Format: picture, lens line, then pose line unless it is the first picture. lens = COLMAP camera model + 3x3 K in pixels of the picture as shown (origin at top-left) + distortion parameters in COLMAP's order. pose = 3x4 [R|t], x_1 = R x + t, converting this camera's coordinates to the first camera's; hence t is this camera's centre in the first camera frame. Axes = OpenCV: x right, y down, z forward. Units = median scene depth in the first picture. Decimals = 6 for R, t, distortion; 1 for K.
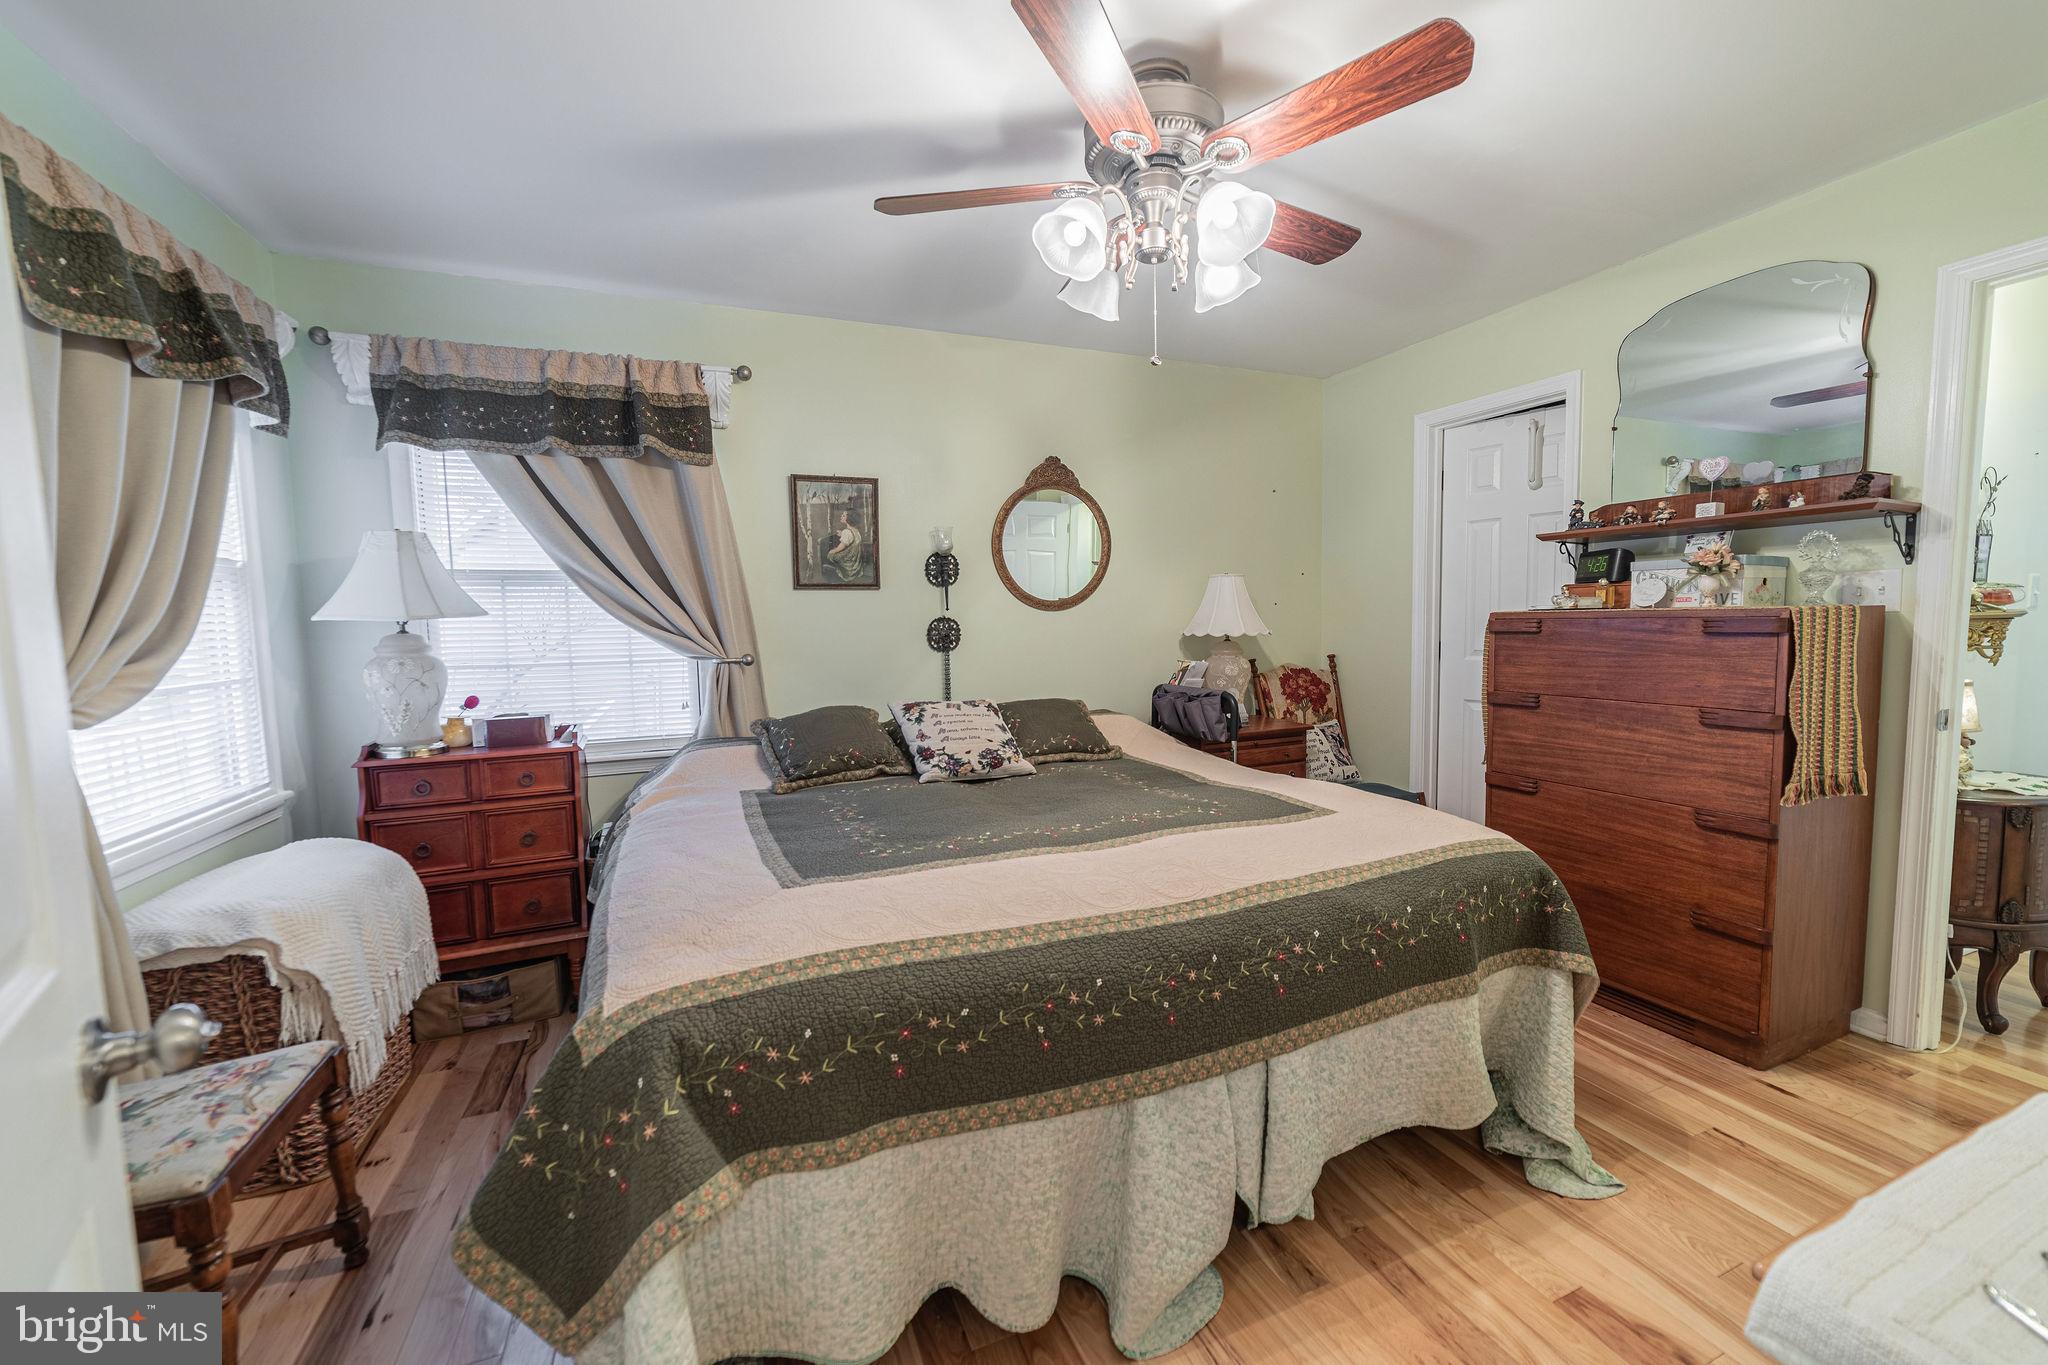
lens RADIAL K [[792.3, 0, 1022.7], [0, 792.3, 681.3], [0, 0, 1]] dist [-0.023055, 0.009830]
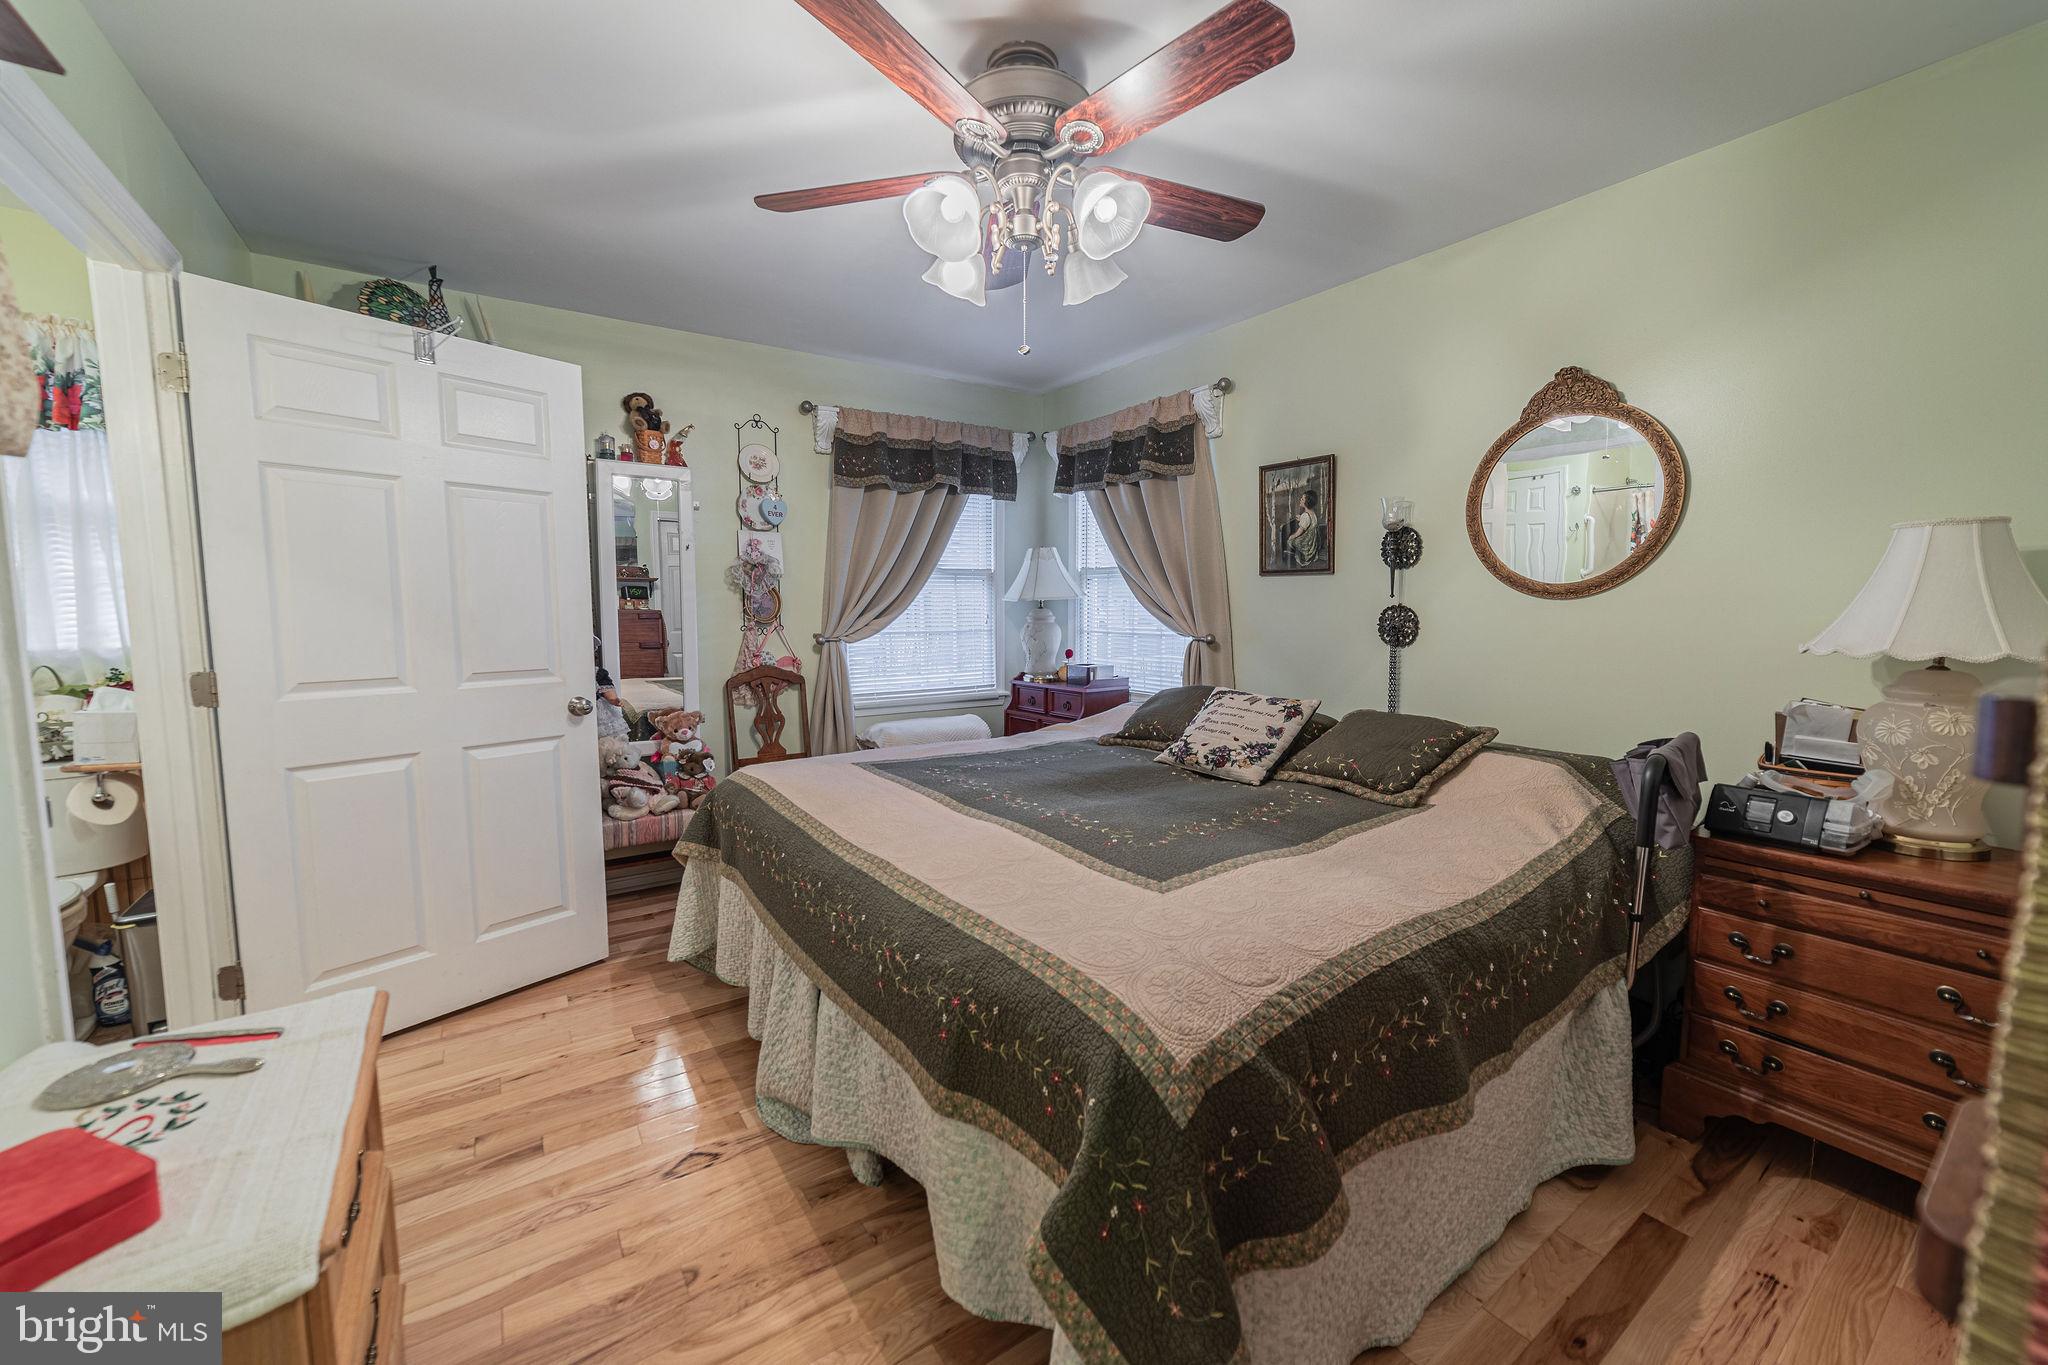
lens RADIAL K [[792.3, 0, 1022.7], [0, 792.3, 681.3], [0, 0, 1]] dist [-0.023055, 0.009830]
pose [[0.210637, 0.111652, -0.971167, 0.735329], [-0.081930, 0.991977, 0.096275, -0.056564], [0.974125, 0.059288, 0.218095, 0.505057]]
